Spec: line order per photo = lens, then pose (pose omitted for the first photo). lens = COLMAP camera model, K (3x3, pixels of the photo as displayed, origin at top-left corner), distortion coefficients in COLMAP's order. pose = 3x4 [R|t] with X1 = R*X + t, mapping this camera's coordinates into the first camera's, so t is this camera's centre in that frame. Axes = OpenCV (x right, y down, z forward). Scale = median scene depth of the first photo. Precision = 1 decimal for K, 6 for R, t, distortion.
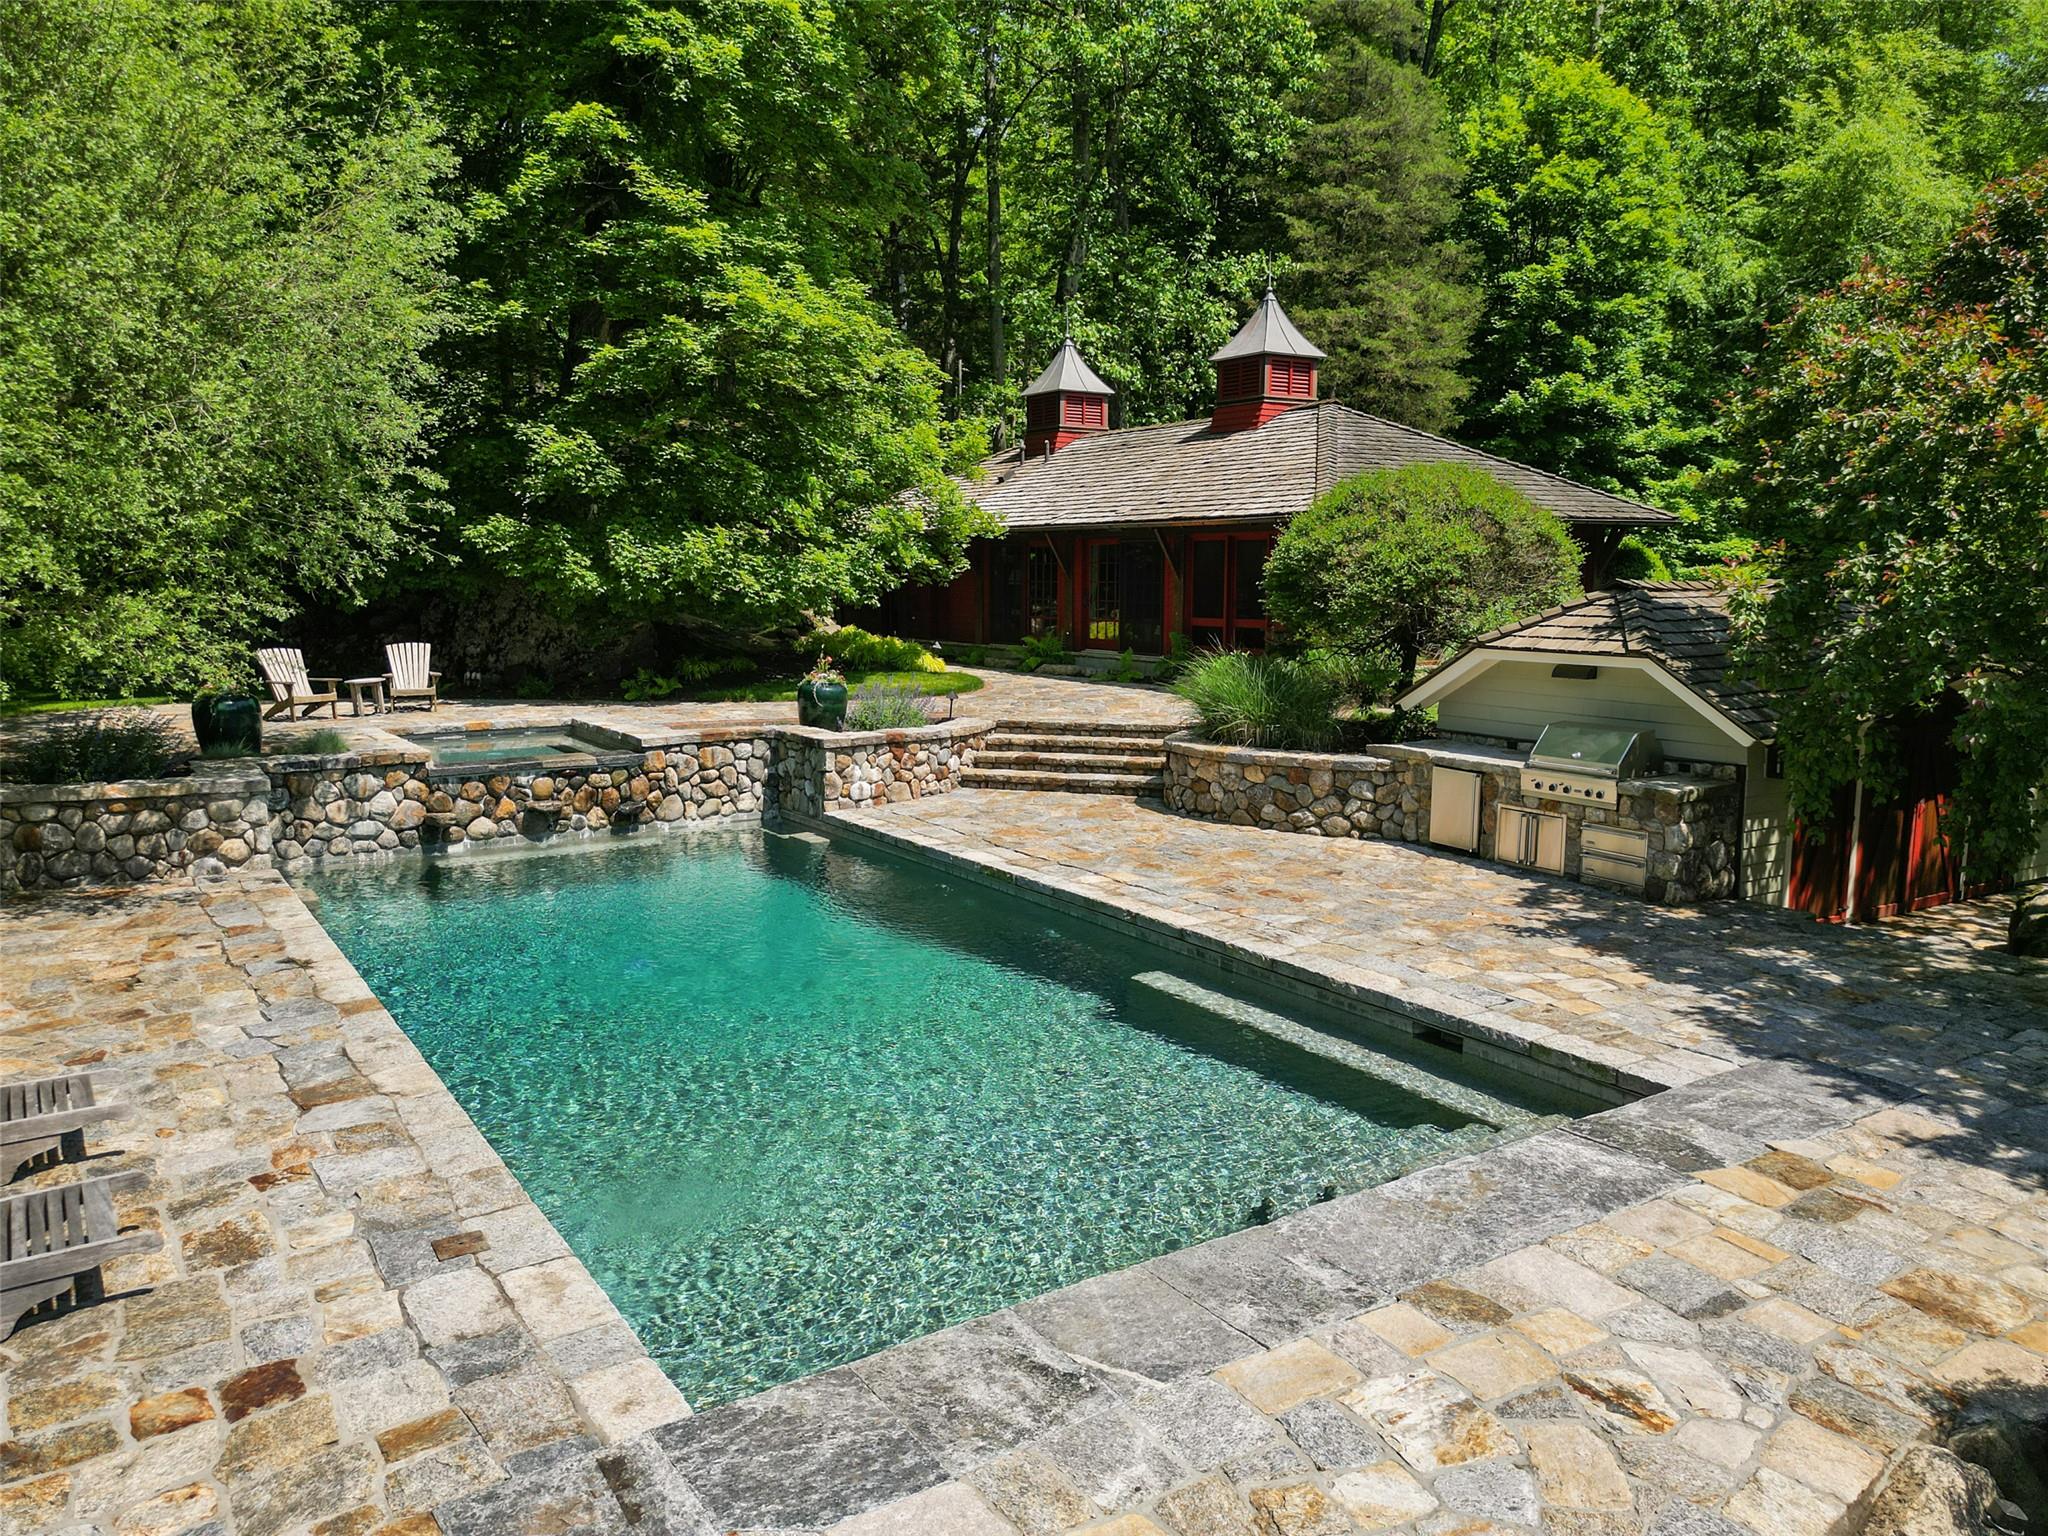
lens RADIAL K [[1417.1, 0, 1037.9], [0, 1417.1, 720.6], [0, 0, 1]] dist [0.019099, -0.020214]
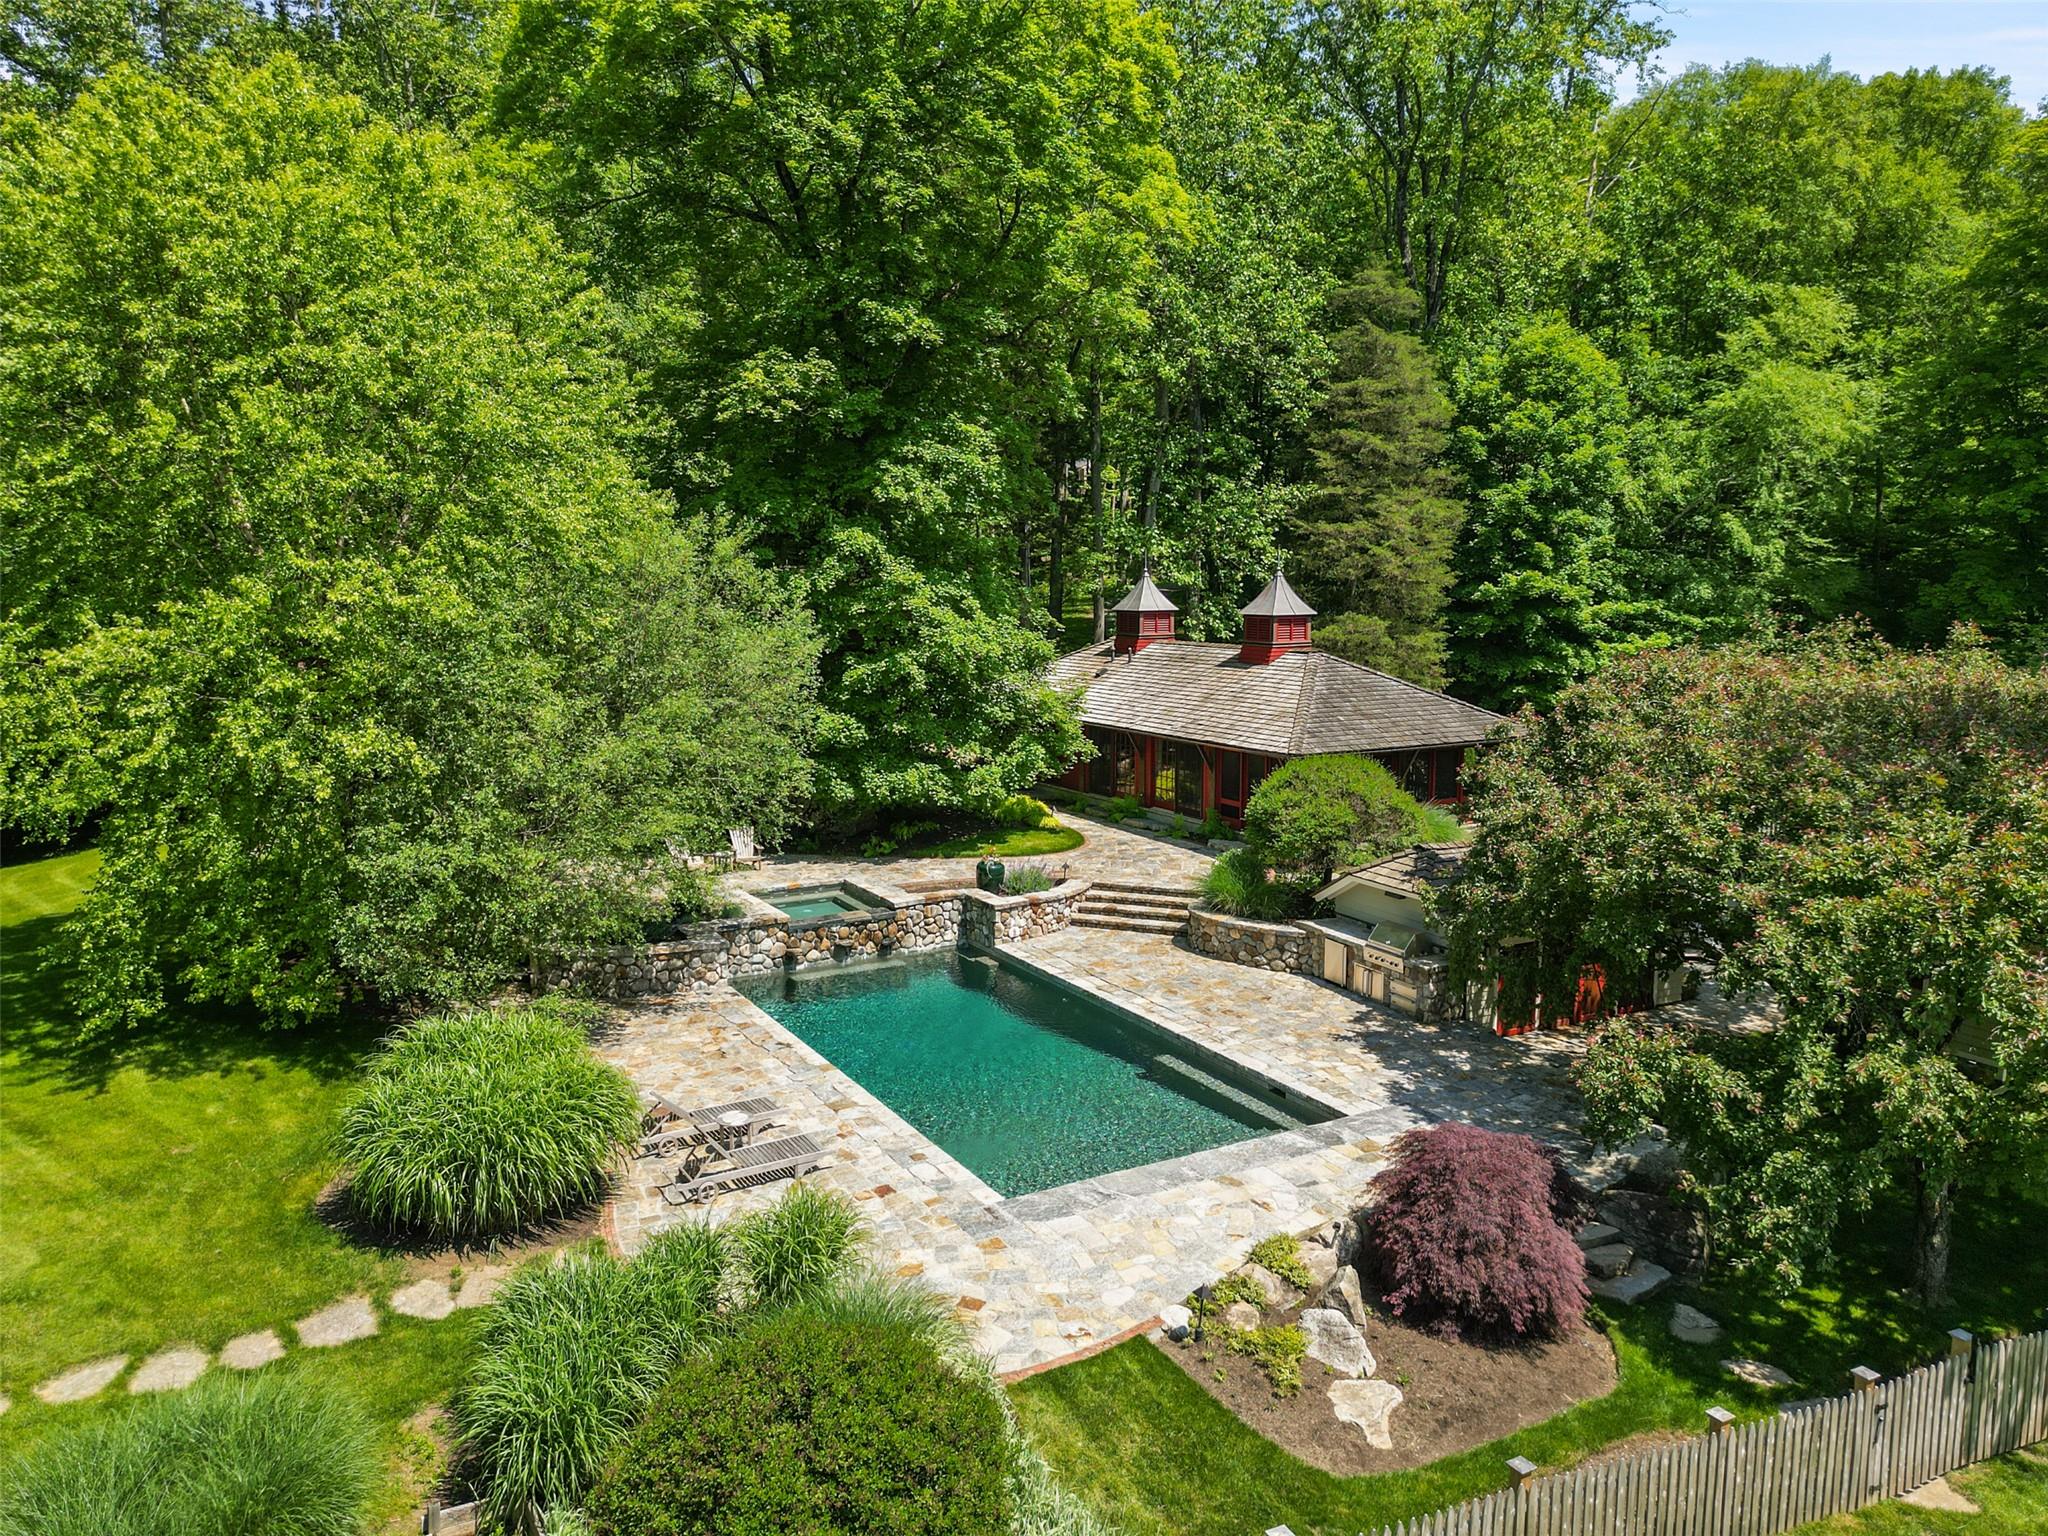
lens RADIAL K [[1417.1, 0, 1029.3], [0, 1417.1, 771.1], [0, 0, 1]] dist [0.019099, -0.020214]
pose [[0.997023, 0.007377, -0.076752, 0.026195], [-0.004614, 0.999337, 0.036114, -0.211034], [0.076967, -0.035652, 0.996396, -0.733142]]
